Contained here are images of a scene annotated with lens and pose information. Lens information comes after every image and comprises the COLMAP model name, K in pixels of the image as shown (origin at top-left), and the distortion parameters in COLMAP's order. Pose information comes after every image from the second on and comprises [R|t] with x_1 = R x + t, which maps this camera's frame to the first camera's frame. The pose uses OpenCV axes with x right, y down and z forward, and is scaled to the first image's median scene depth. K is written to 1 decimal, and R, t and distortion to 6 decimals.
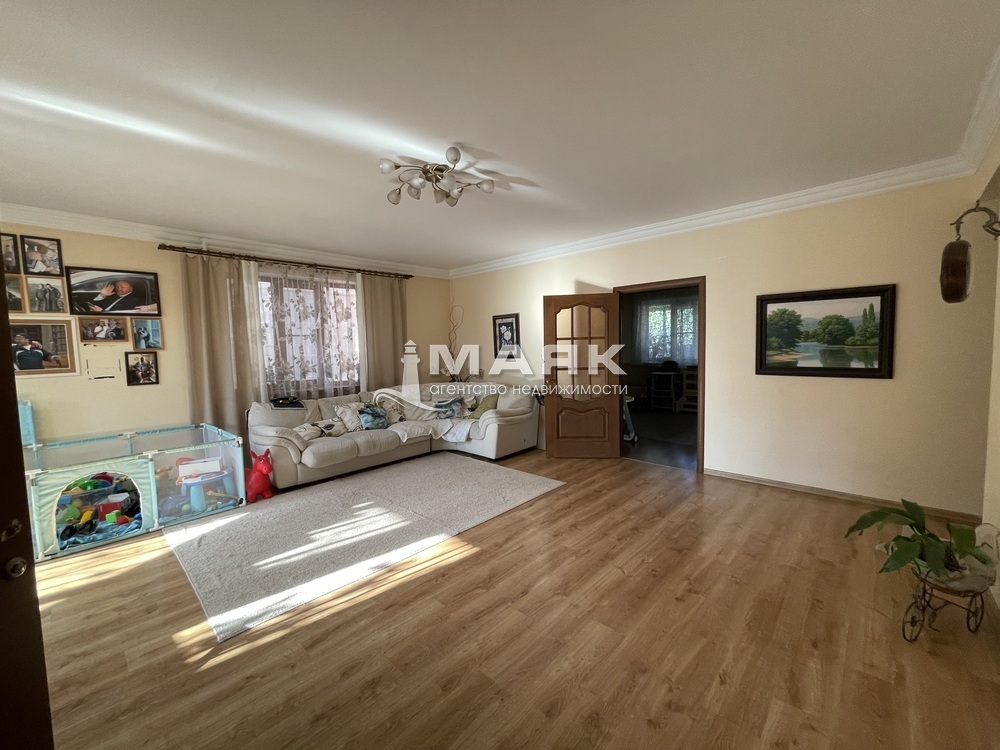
lens RADIAL K [[404.8, 0, 505.1], [0, 404.8, 372.9], [0, 0, 1]] dist [-0.003352, -0.000223]
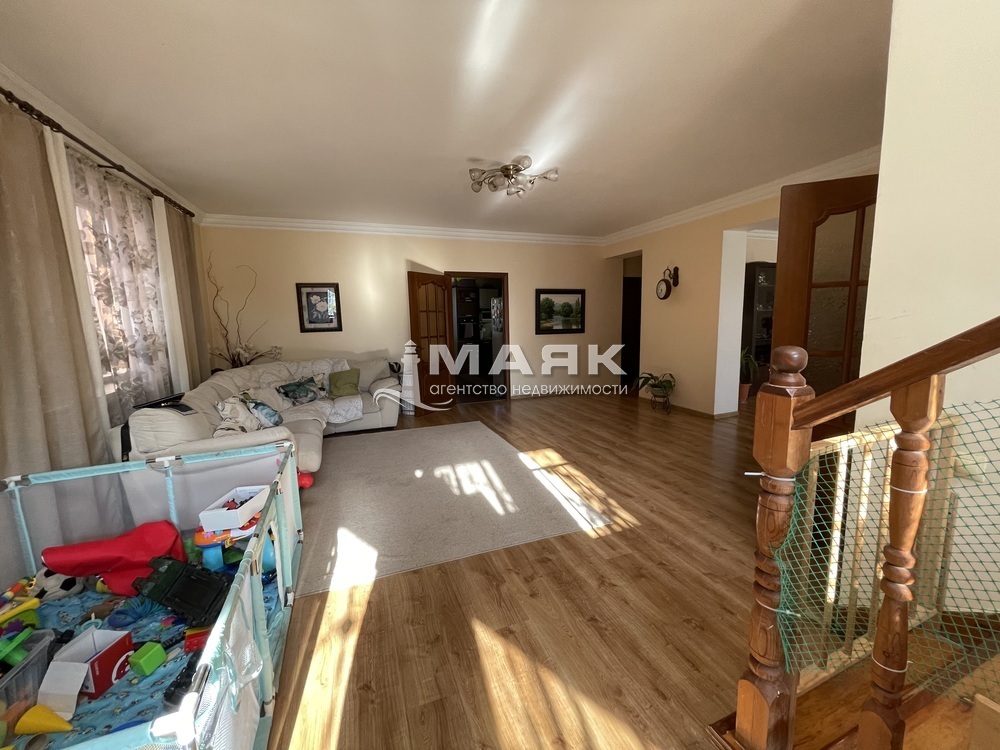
lens RADIAL K [[404.8, 0, 505.1], [0, 404.8, 372.9], [0, 0, 1]] dist [-0.003352, -0.000223]
pose [[0.439666, -0.092263, 0.893410, -1.146707], [0.075072, 0.995004, 0.065810, 0.048868], [-0.895019, 0.038135, 0.444395, 0.415949]]
